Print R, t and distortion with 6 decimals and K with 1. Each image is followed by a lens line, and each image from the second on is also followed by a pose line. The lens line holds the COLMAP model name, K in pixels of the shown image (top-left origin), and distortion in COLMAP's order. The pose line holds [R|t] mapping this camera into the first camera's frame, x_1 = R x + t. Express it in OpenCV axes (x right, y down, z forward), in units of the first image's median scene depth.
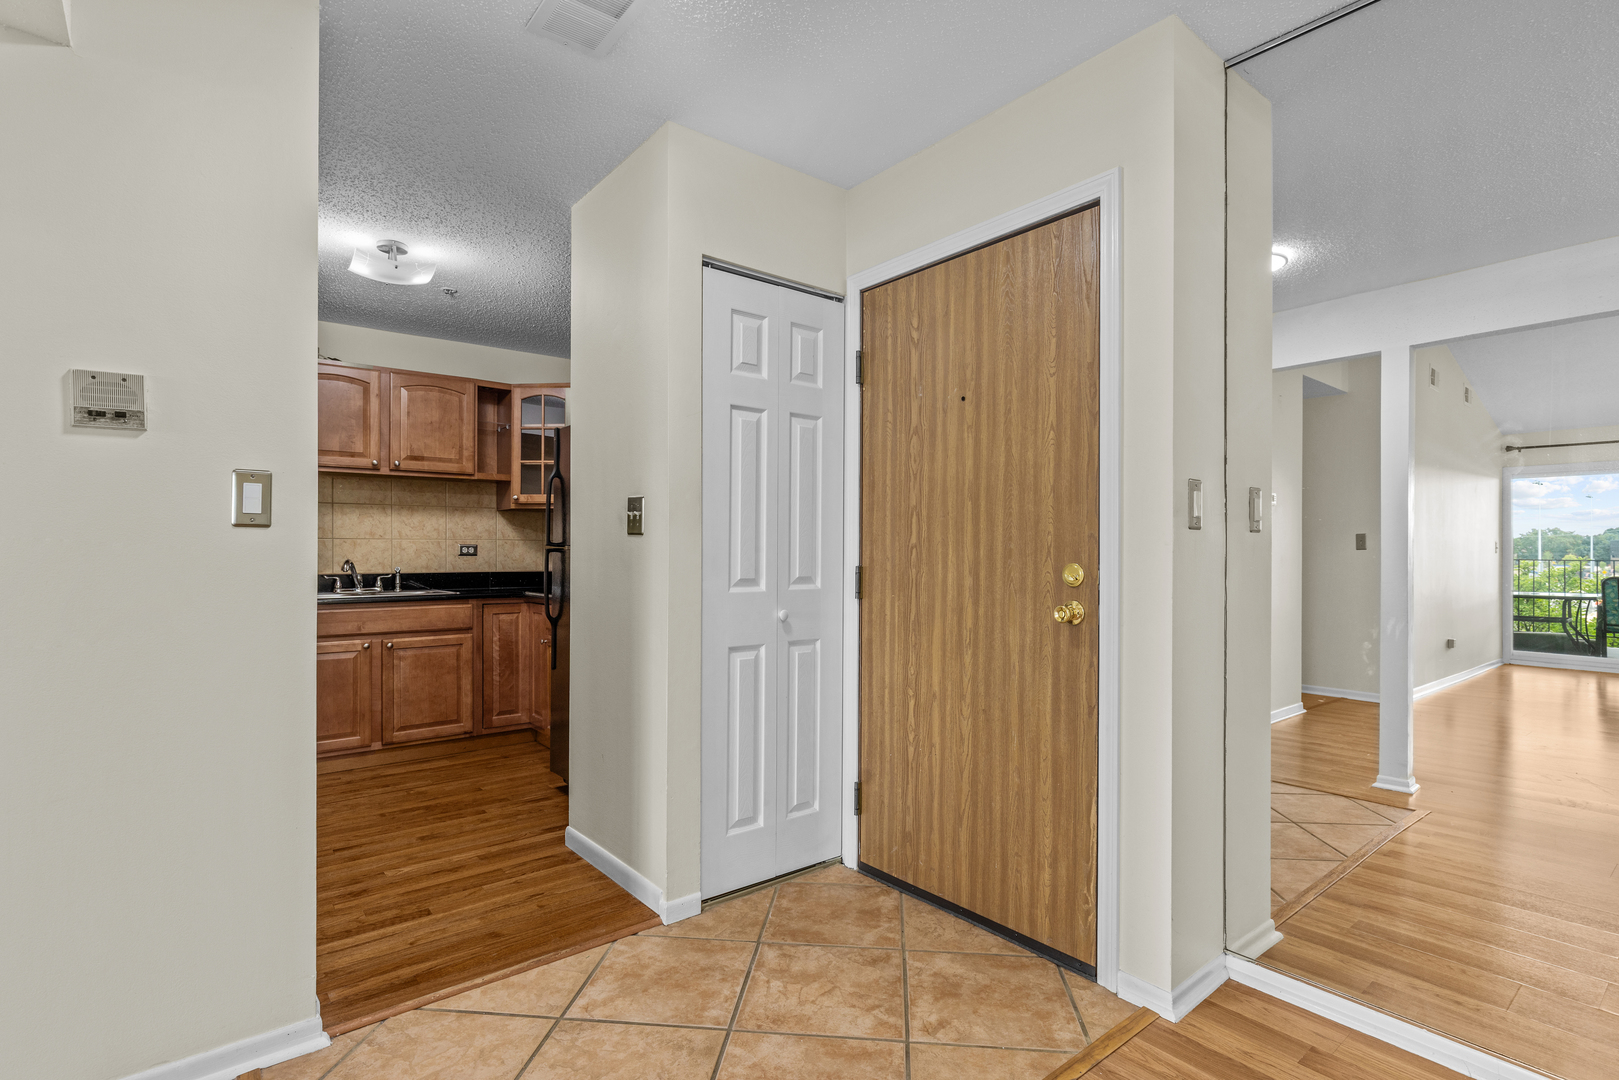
lens RADIAL K [[782.0, 0, 804.4], [0, 782.0, 547.4], [0, 0, 1]] dist [-0.002089, 0.003015]
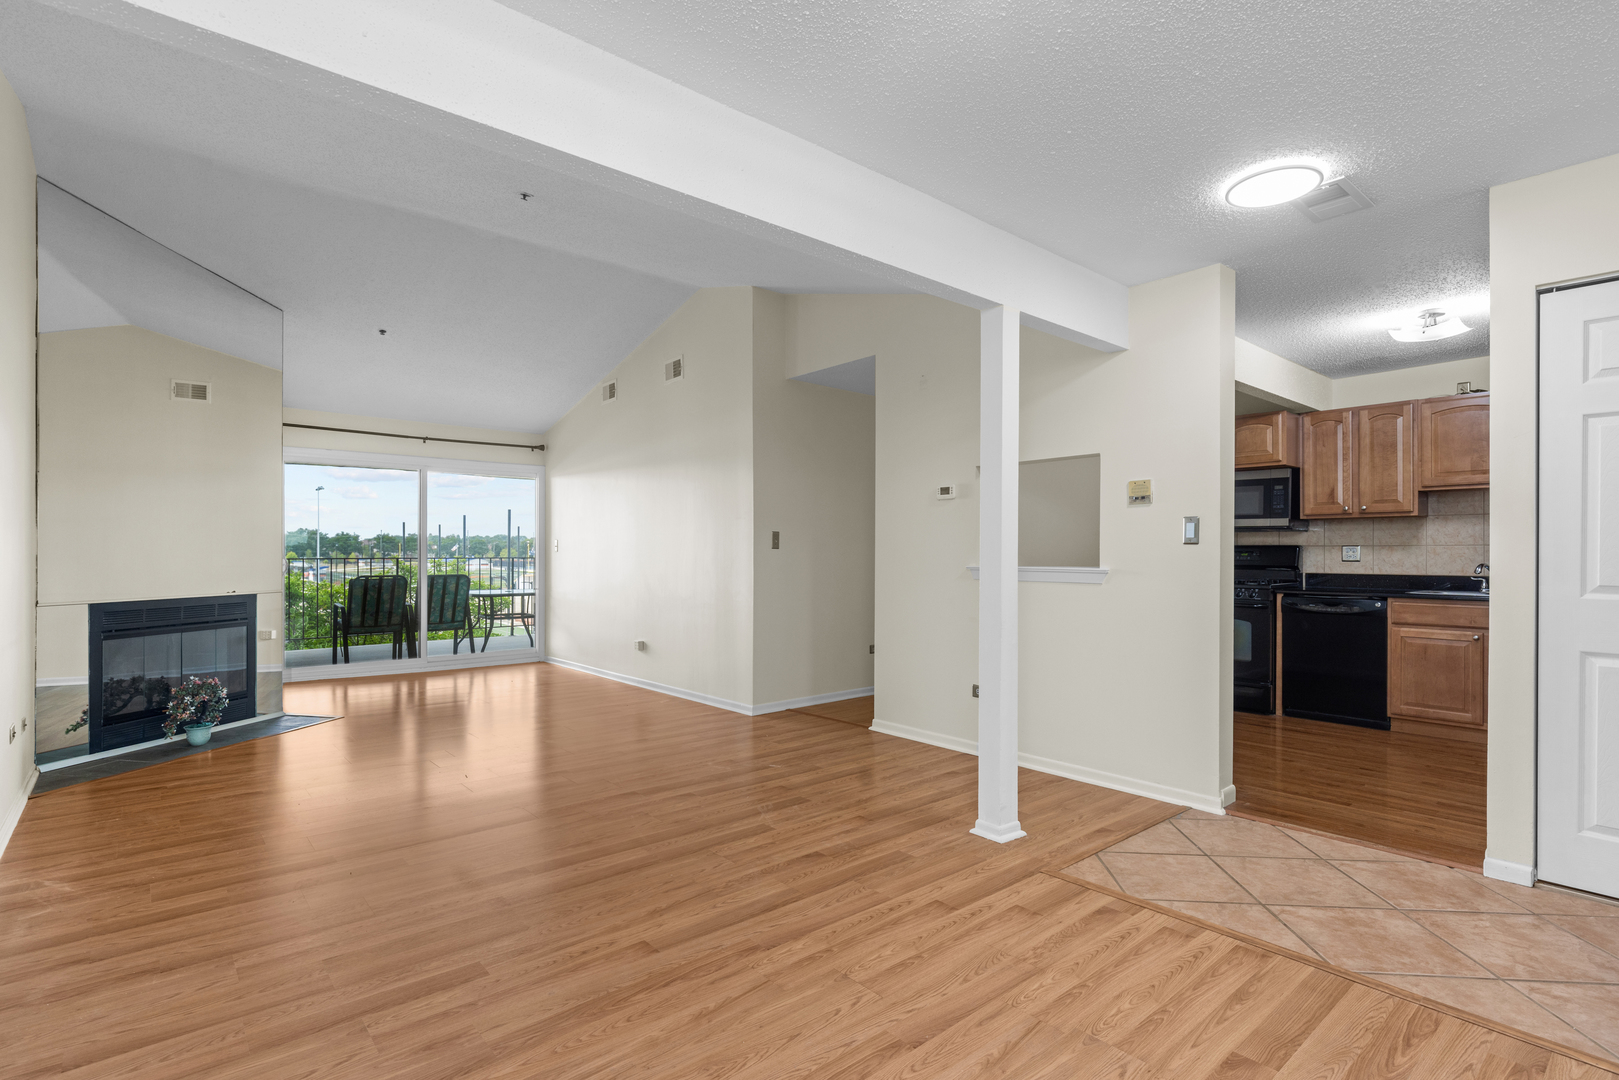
lens RADIAL K [[782.0, 0, 806.8], [0, 782.0, 548.0], [0, 0, 1]] dist [-0.002089, 0.003015]
pose [[0.029005, -0.006474, -0.999558, 1.111809], [0.002719, 0.999976, -0.006398, -0.005138], [0.999576, -0.002532, 0.029022, -0.058405]]
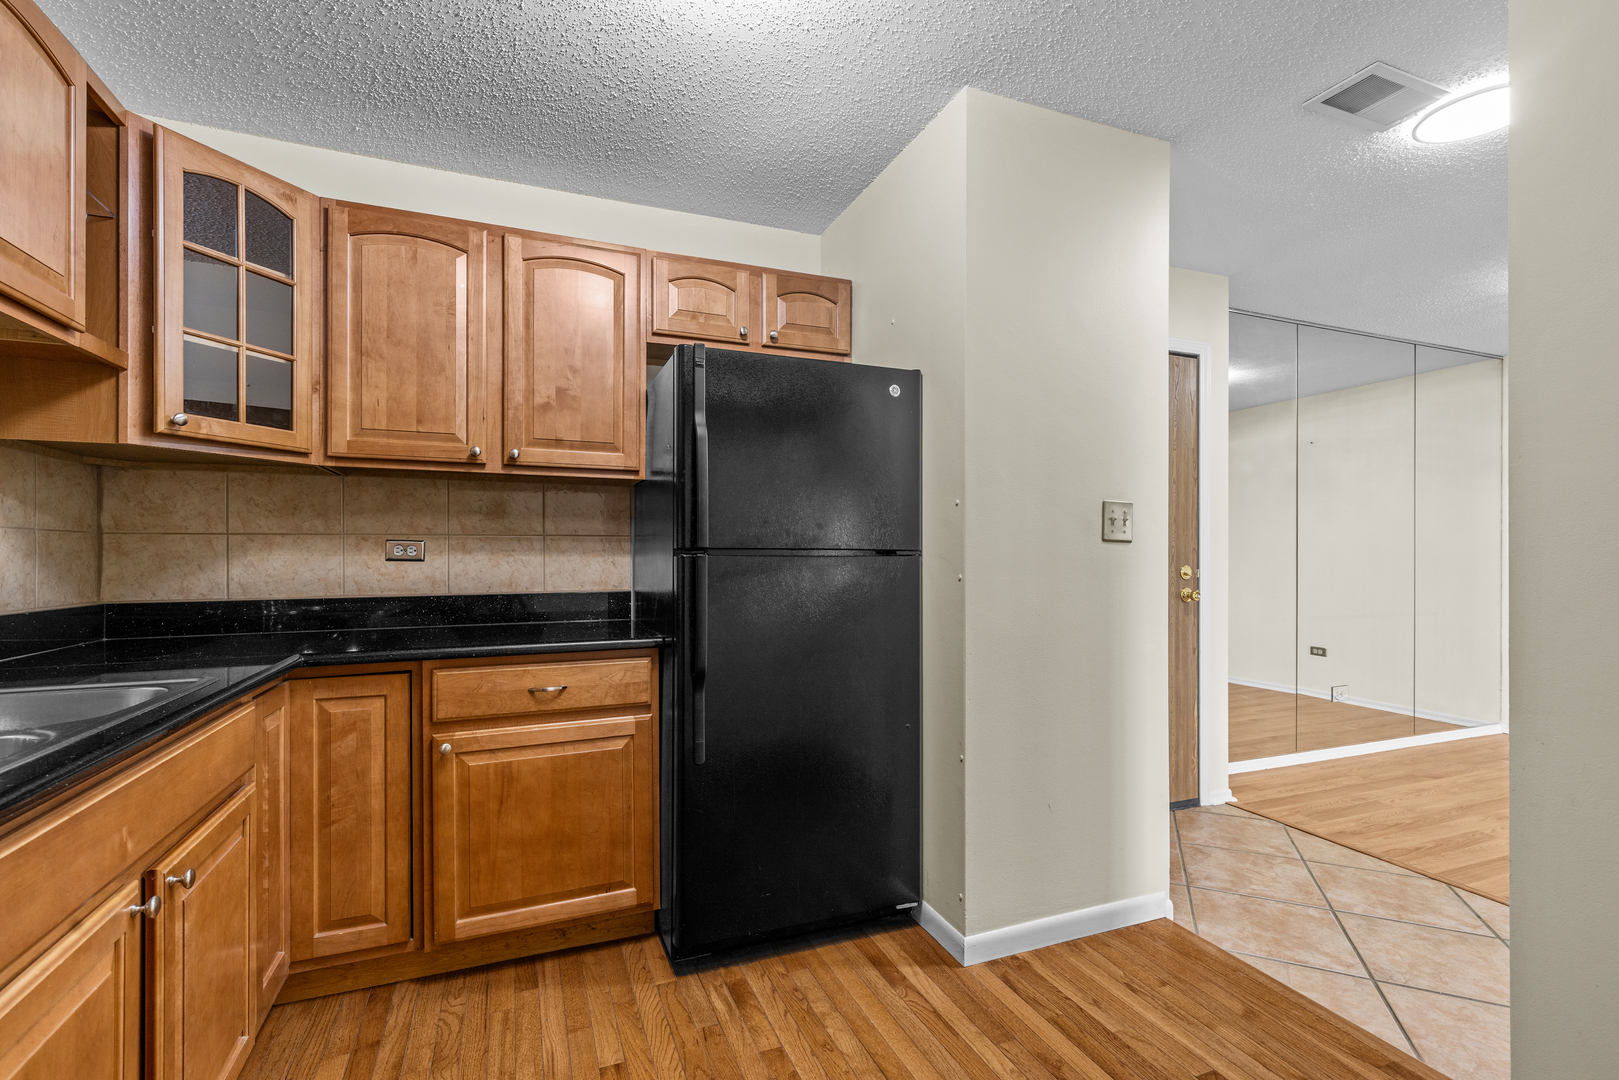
lens RADIAL K [[737.3, 0, 801.9], [0, 737.3, 554.6], [0, 0, 1]] dist [0.010179, 0.000220]
pose [[0.284430, -0.000696, 0.958696, -1.443713], [-0.008780, 0.999956, 0.003331, -0.001892], [-0.958657, -0.009365, 0.284412, 1.370388]]
